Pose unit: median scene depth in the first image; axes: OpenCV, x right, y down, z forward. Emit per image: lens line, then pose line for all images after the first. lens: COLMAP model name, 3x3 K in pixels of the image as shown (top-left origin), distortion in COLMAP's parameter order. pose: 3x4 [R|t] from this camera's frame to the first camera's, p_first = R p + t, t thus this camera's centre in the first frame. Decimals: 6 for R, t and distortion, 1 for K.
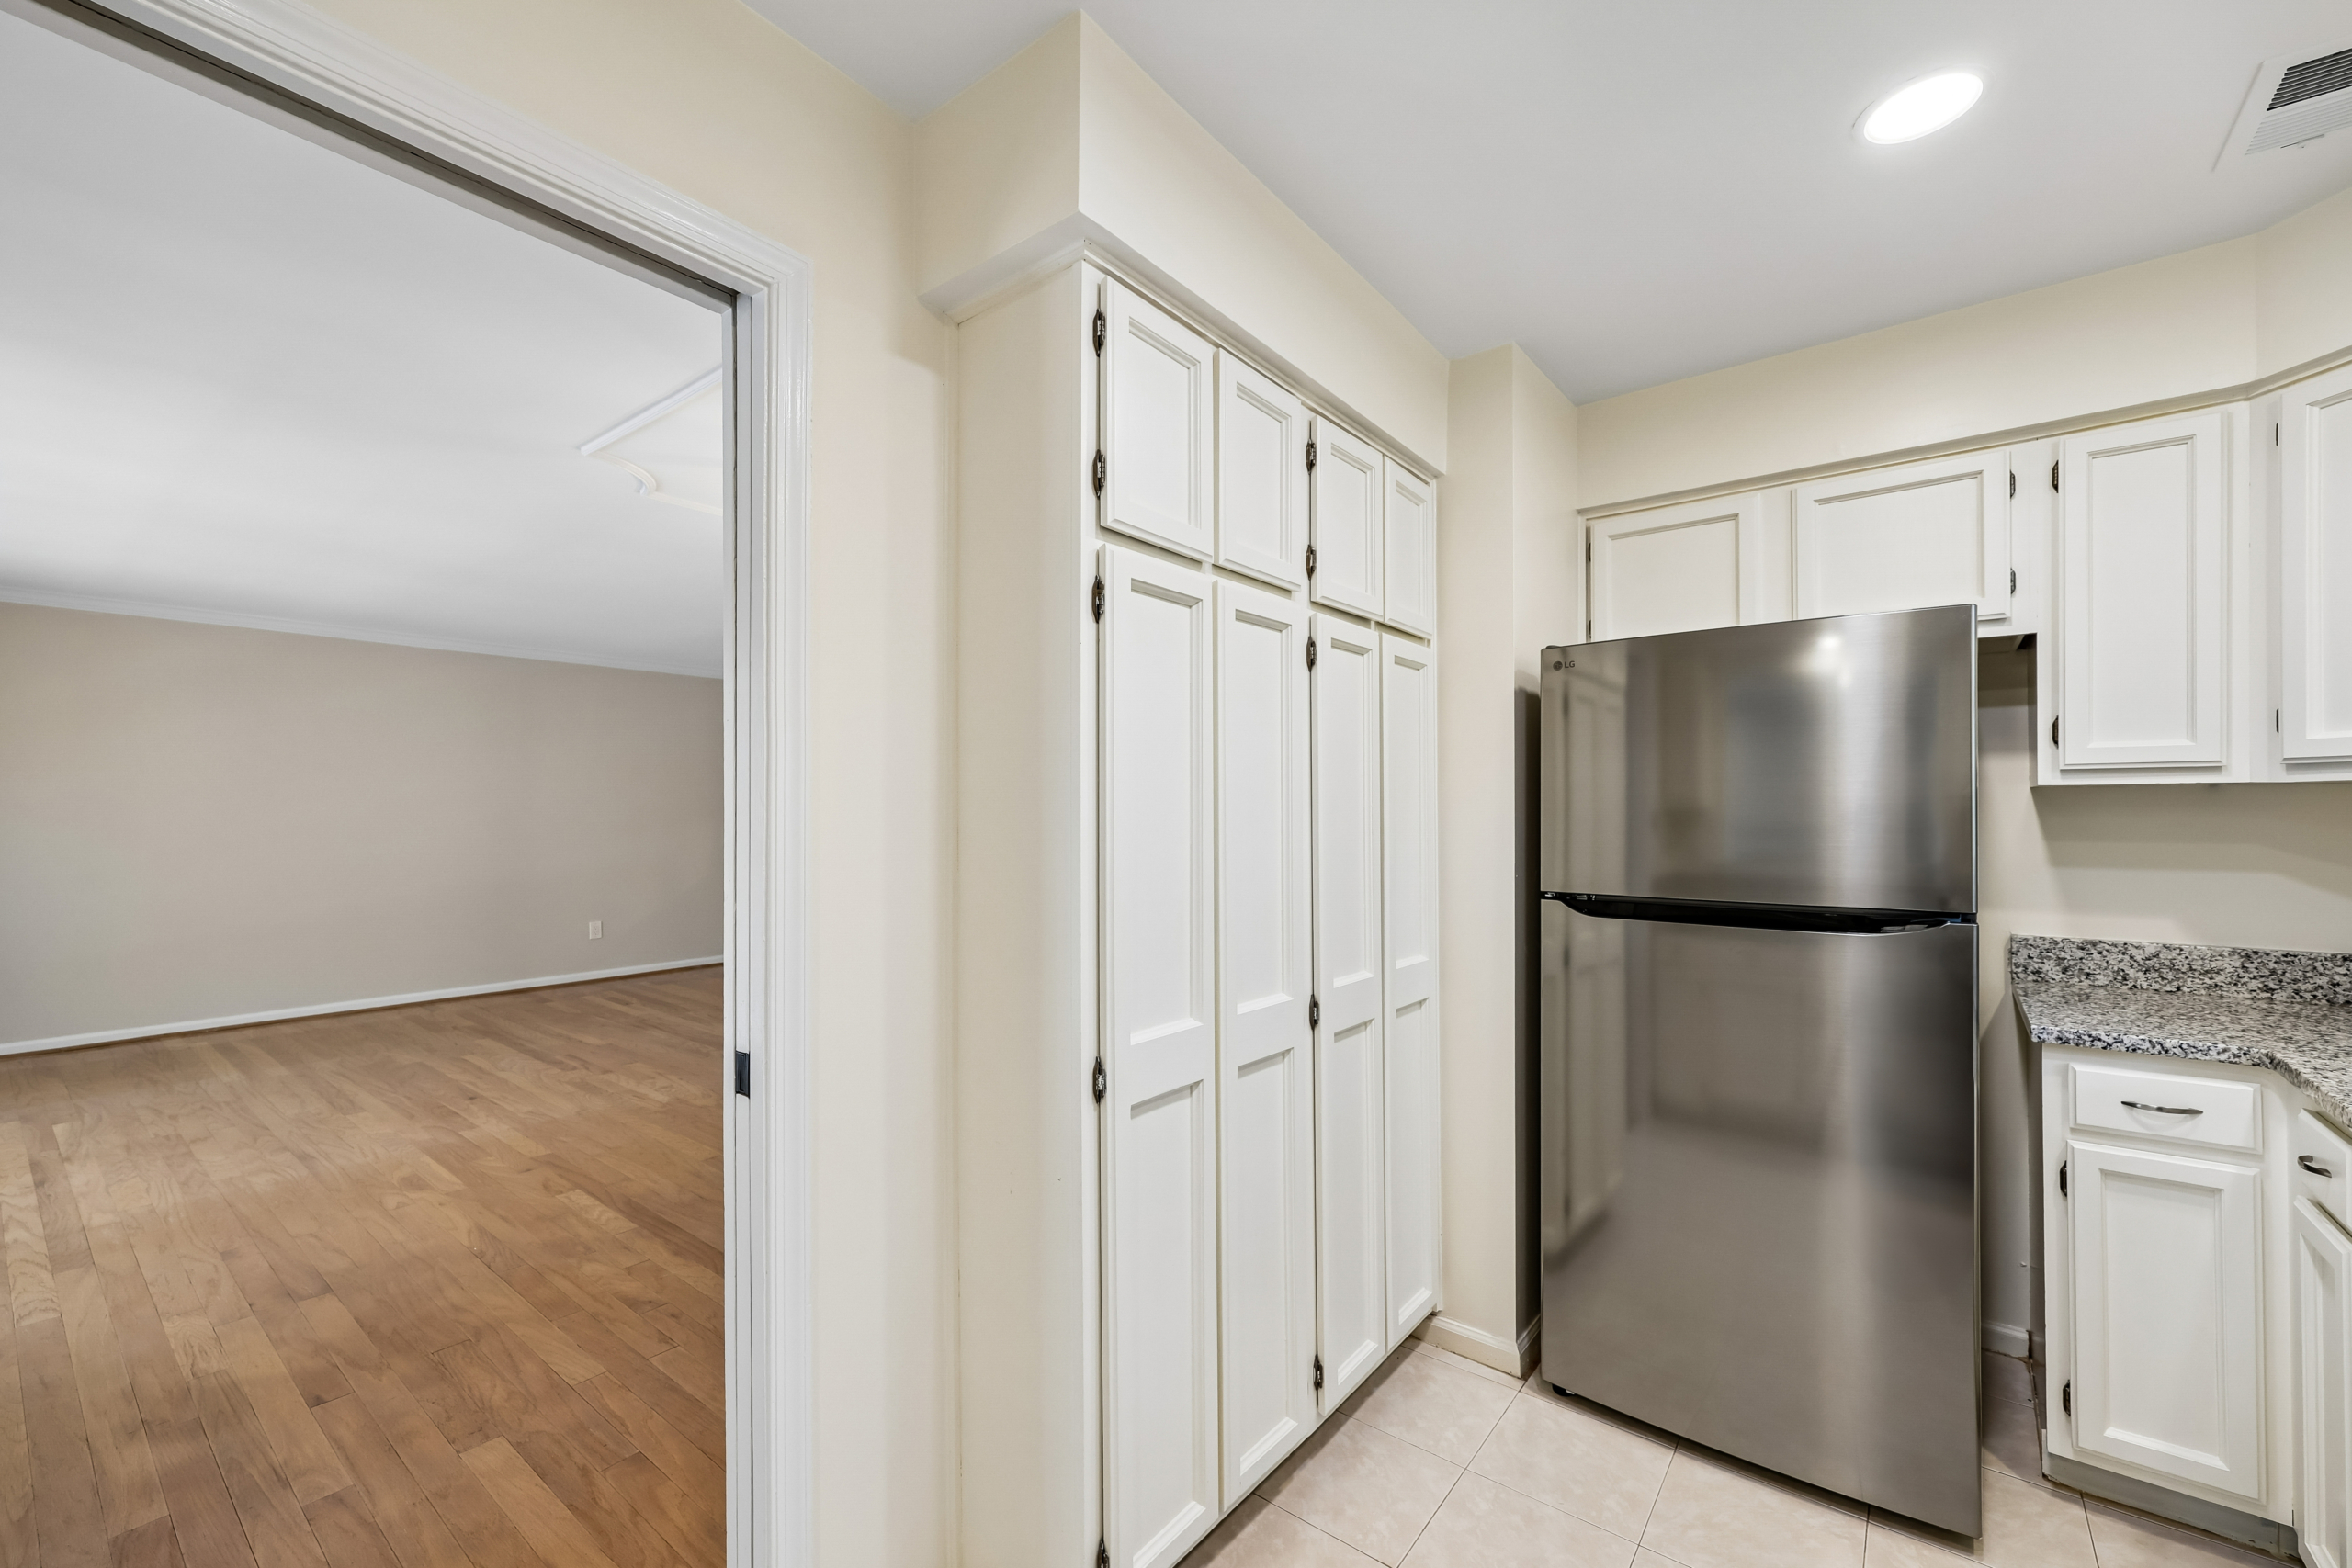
lens RADIAL K [[942.0, 0, 1178.3], [0, 942.0, 810.2], [0, 0, 1]] dist [-0.000401, 0.000428]
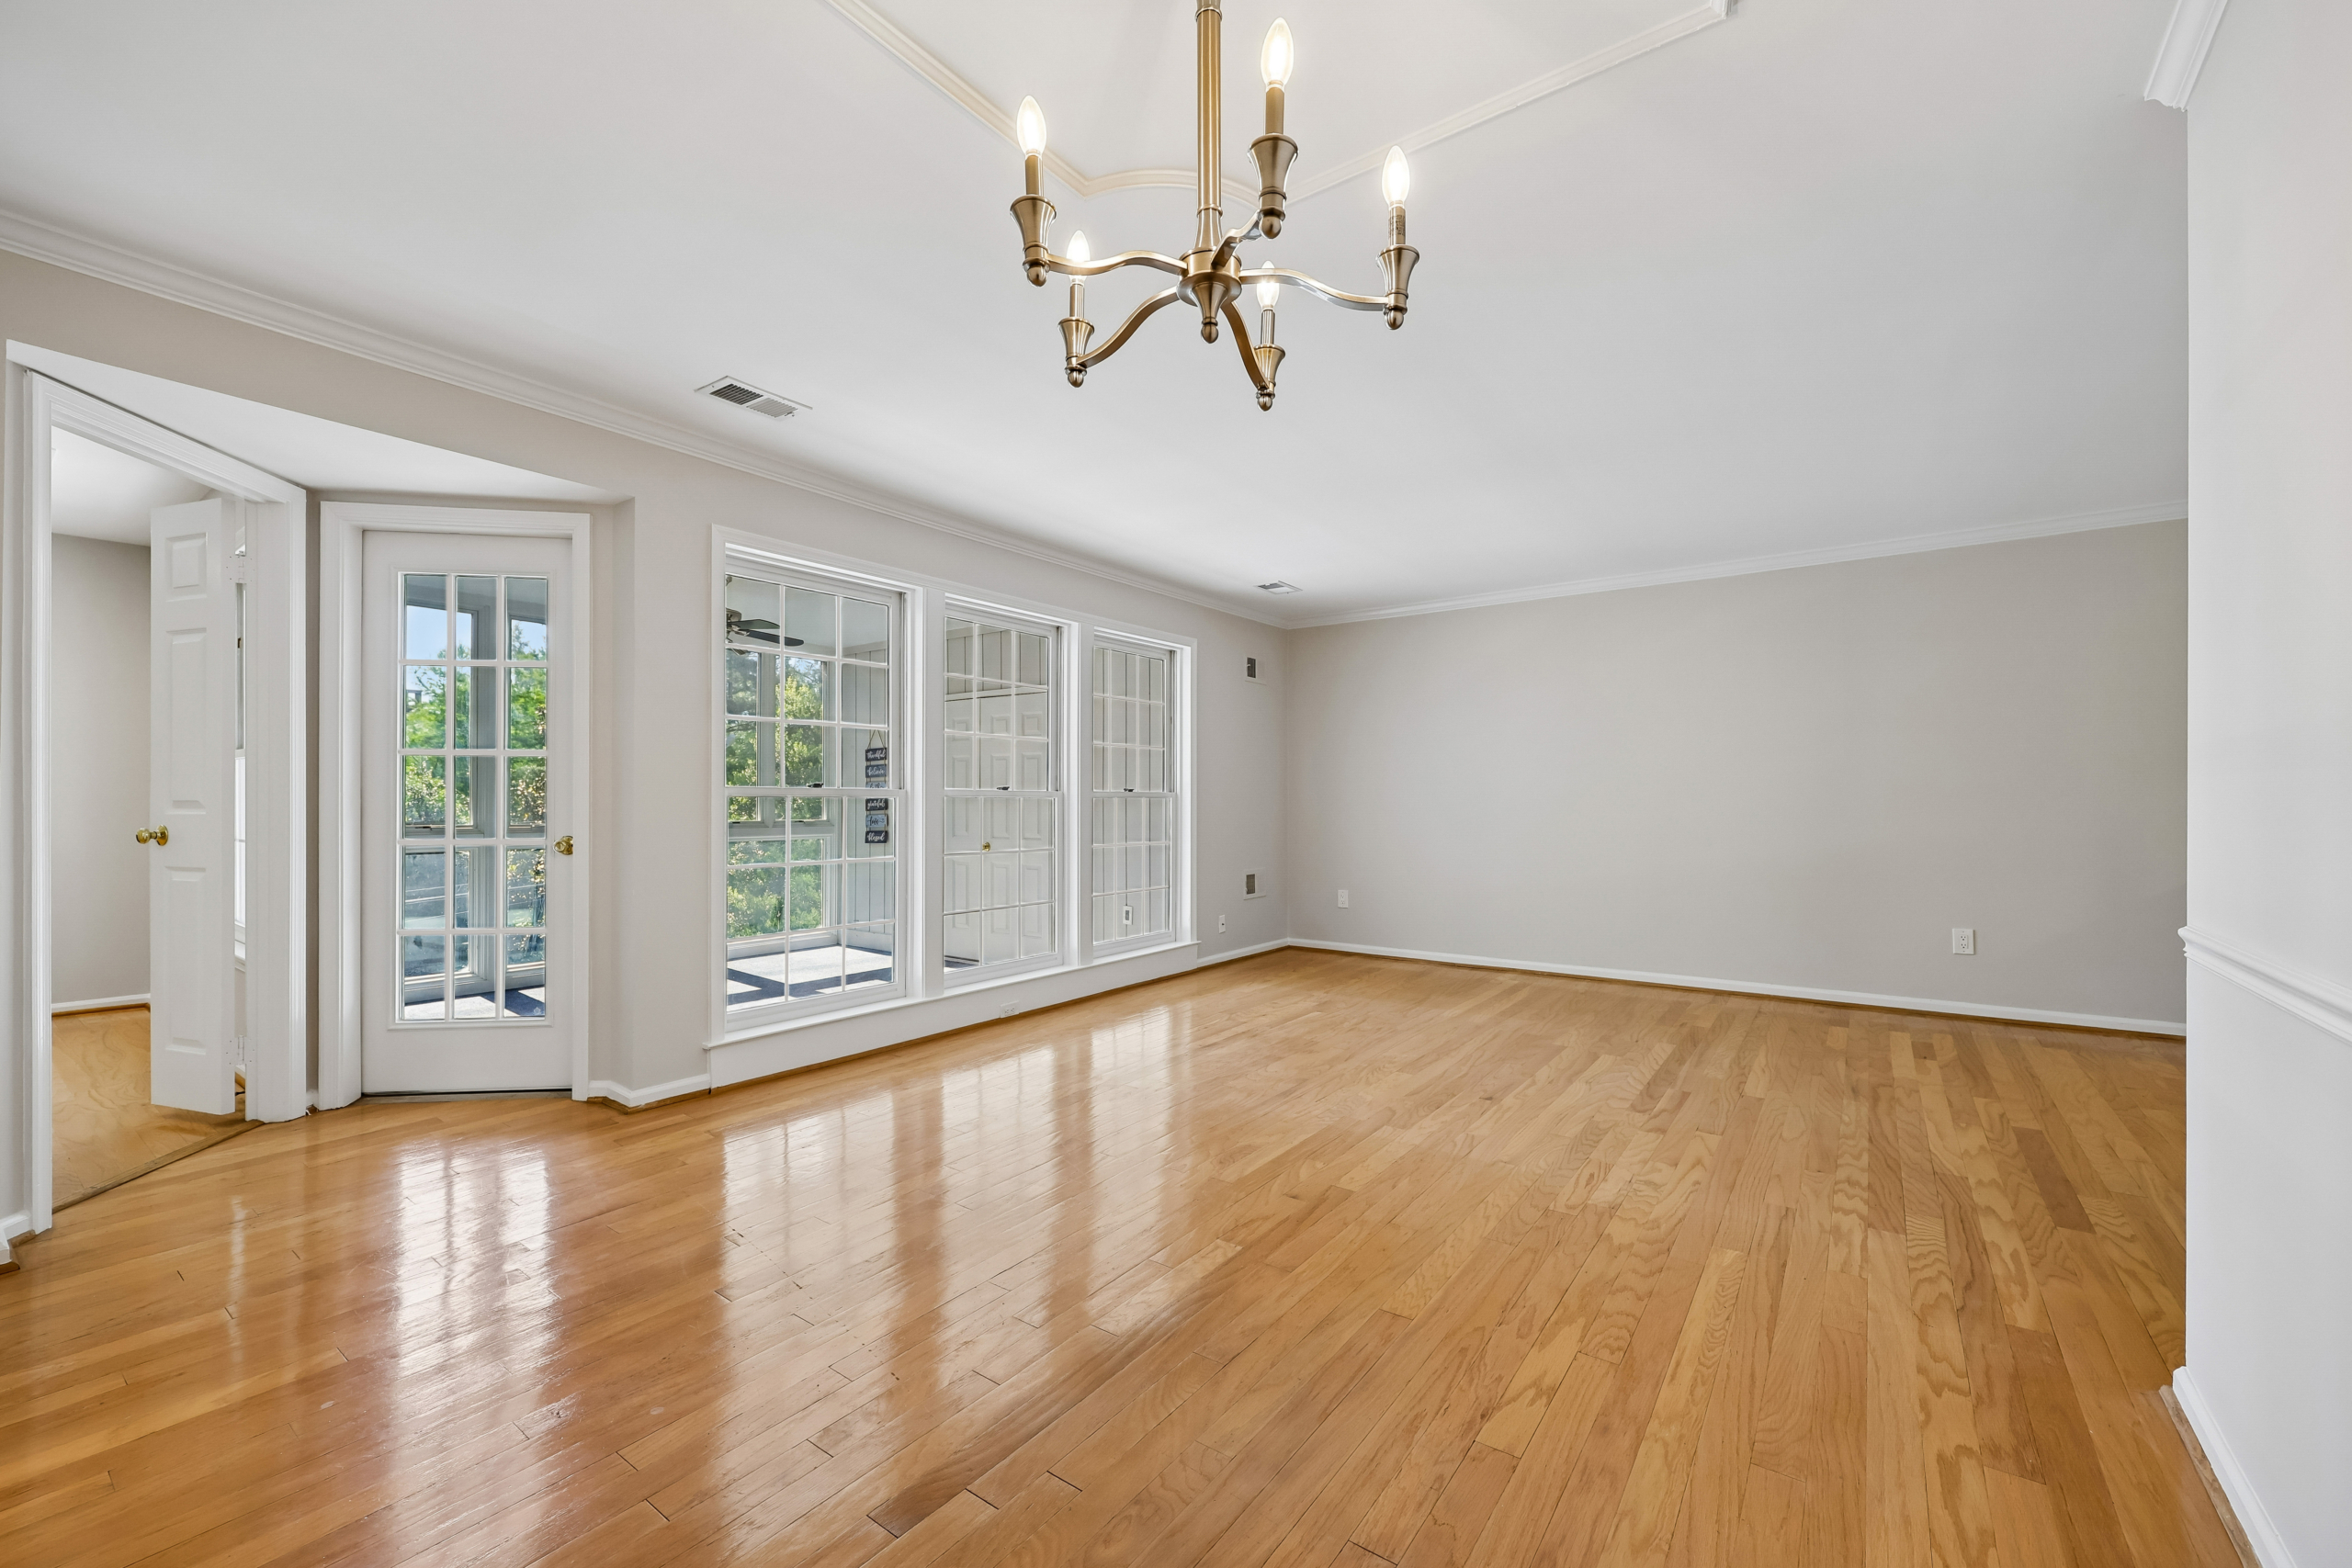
lens RADIAL K [[946.7, 0, 1188.3], [0, 946.7, 803.8], [0, 0, 1]] dist [0.006497, 0.000681]
pose [[0.036073, -0.002296, -0.999347, 0.104326], [-0.001586, 0.999996, -0.002354, 0.106788], [0.999348, 0.001670, 0.036069, 1.373453]]
